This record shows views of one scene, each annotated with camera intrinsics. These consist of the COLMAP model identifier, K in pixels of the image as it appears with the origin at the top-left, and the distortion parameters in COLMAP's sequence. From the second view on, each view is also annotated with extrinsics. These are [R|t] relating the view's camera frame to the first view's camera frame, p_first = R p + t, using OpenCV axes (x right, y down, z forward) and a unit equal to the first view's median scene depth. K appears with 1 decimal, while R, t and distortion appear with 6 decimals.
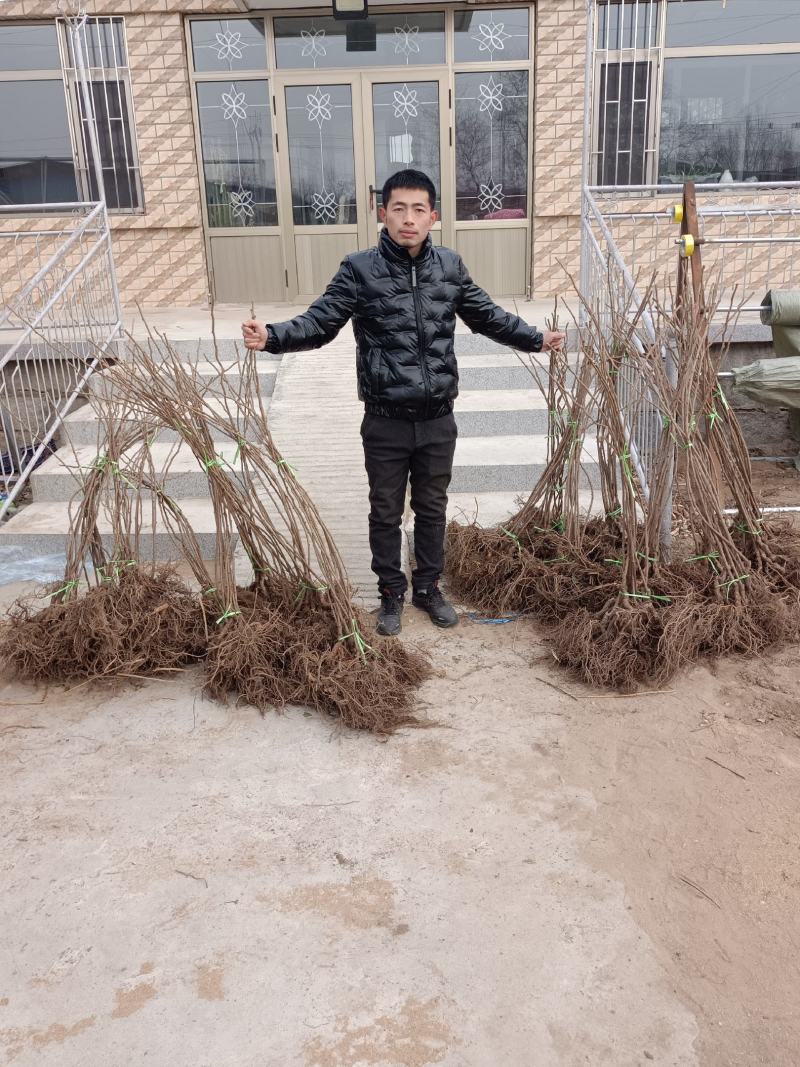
lens RADIAL K [[819.2, 0, 400.0], [0, 819.2, 533.5], [0, 0, 1]] dist [0.052350, -0.045764]
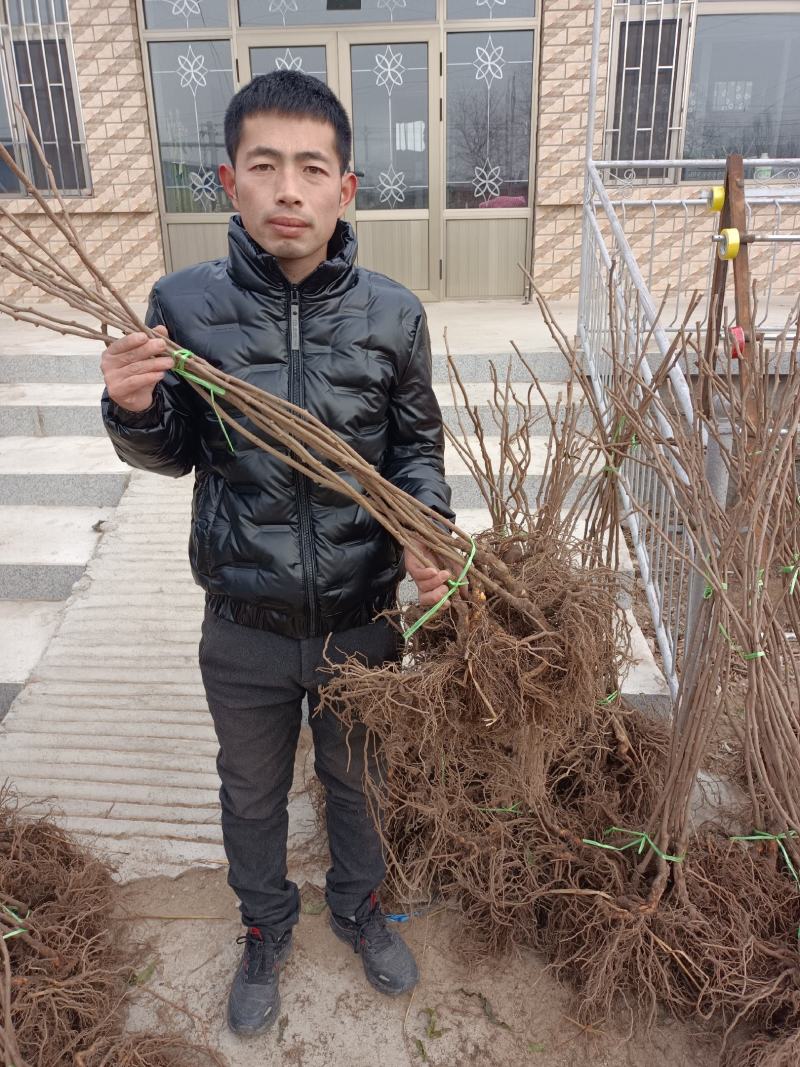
lens RADIAL K [[747.4, 0, 400.0], [0, 747.4, 533.5], [0, 0, 1]] dist [0.020093, -0.007929]
pose [[0.999149, 0.027503, -0.030751, 0.057282], [-0.026205, 0.998781, 0.041839, -0.075116], [0.031864, -0.040997, 0.998651, 0.210981]]
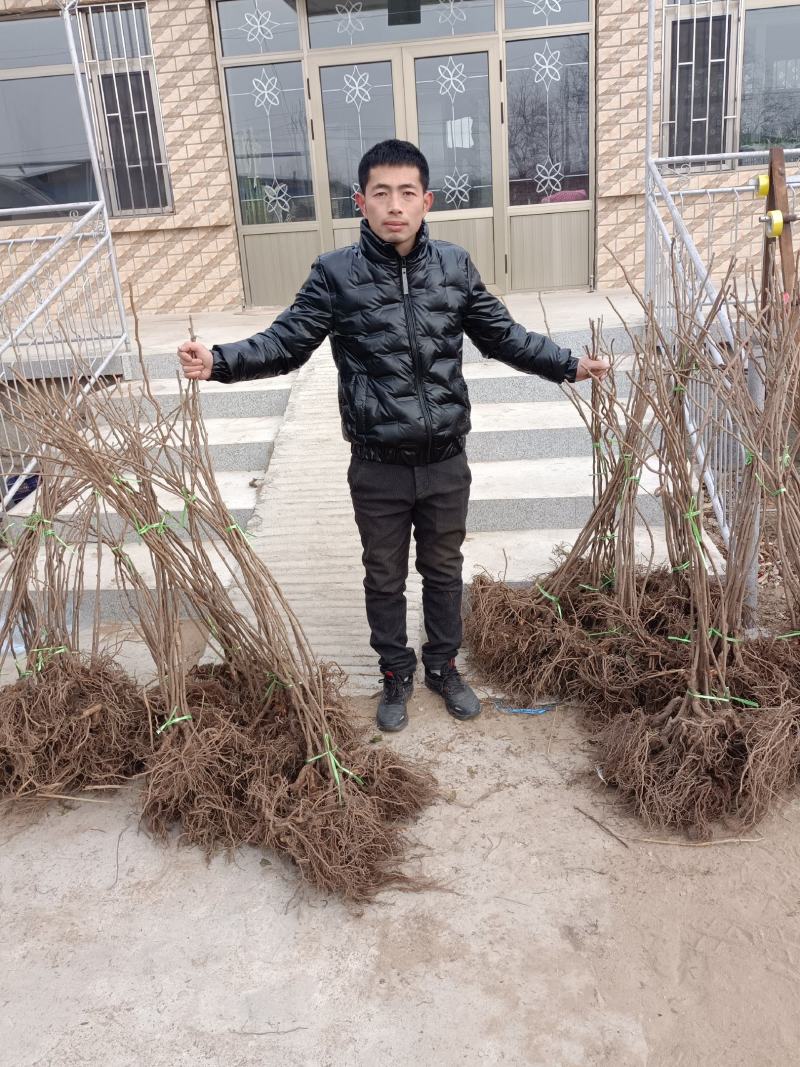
lens RADIAL K [[827.8, 0, 406.7], [0, 827.8, 532.8], [0, 0, 1]] dist [0.062838, -0.062771]
pose [[0.996645, -0.010149, -0.081212, 0.028463], [0.010629, 0.999928, 0.005481, -0.029927], [0.081151, -0.006326, 0.996682, 0.083091]]
